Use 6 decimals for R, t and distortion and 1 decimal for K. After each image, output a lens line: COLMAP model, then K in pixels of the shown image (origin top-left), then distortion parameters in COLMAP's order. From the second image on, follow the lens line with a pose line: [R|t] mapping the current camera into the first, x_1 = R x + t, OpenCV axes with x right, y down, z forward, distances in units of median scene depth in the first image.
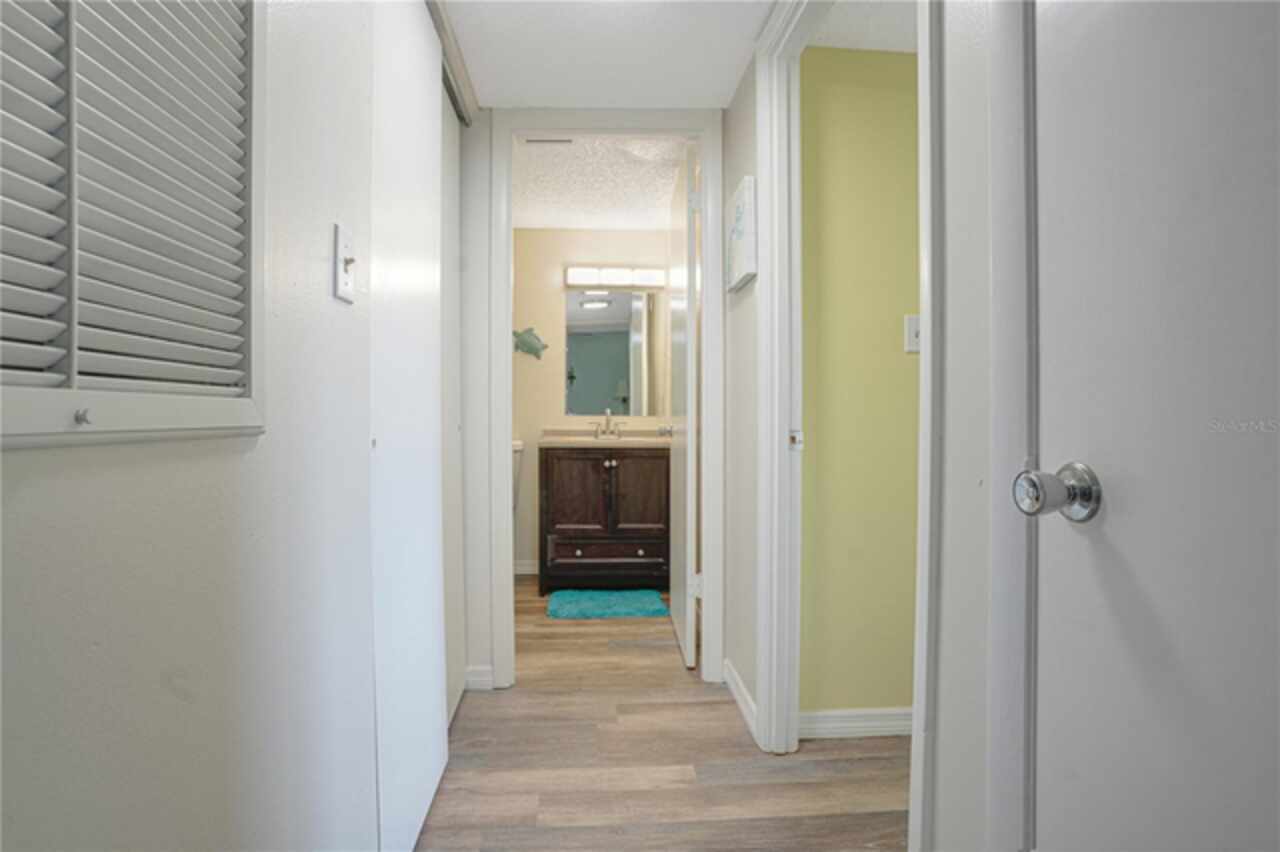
lens RADIAL K [[638.3, 0, 638.7], [0, 638.3, 421.0], [0, 0, 1]] dist [-0.034526, 0.002385]
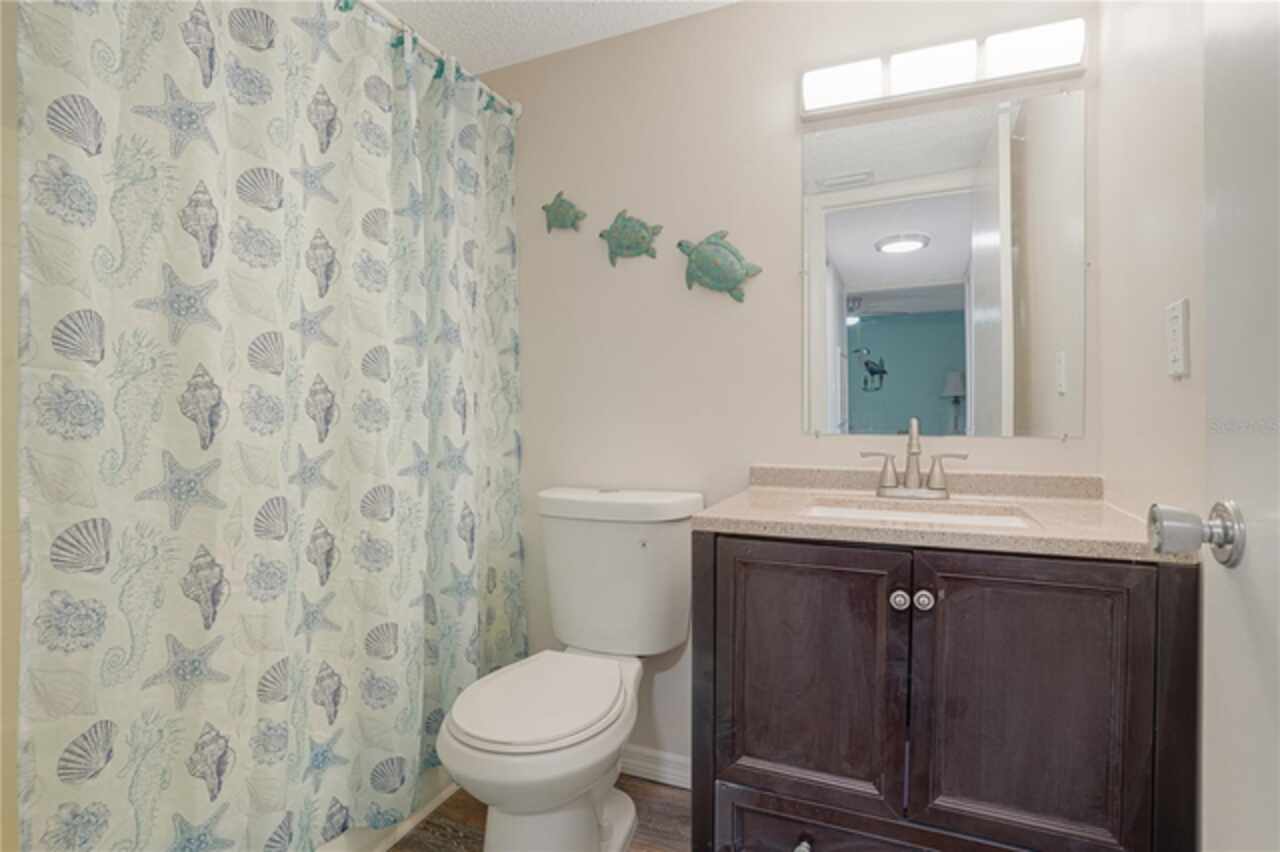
lens RADIAL K [[638.3, 0, 648.2], [0, 638.3, 415.7], [0, 0, 1]] dist [-0.034526, 0.002385]
pose [[0.892477, 0.005315, -0.451063, -0.020116], [-0.013667, 0.999790, -0.015262, -0.015182], [0.450887, 0.019786, 0.892362, 0.658771]]
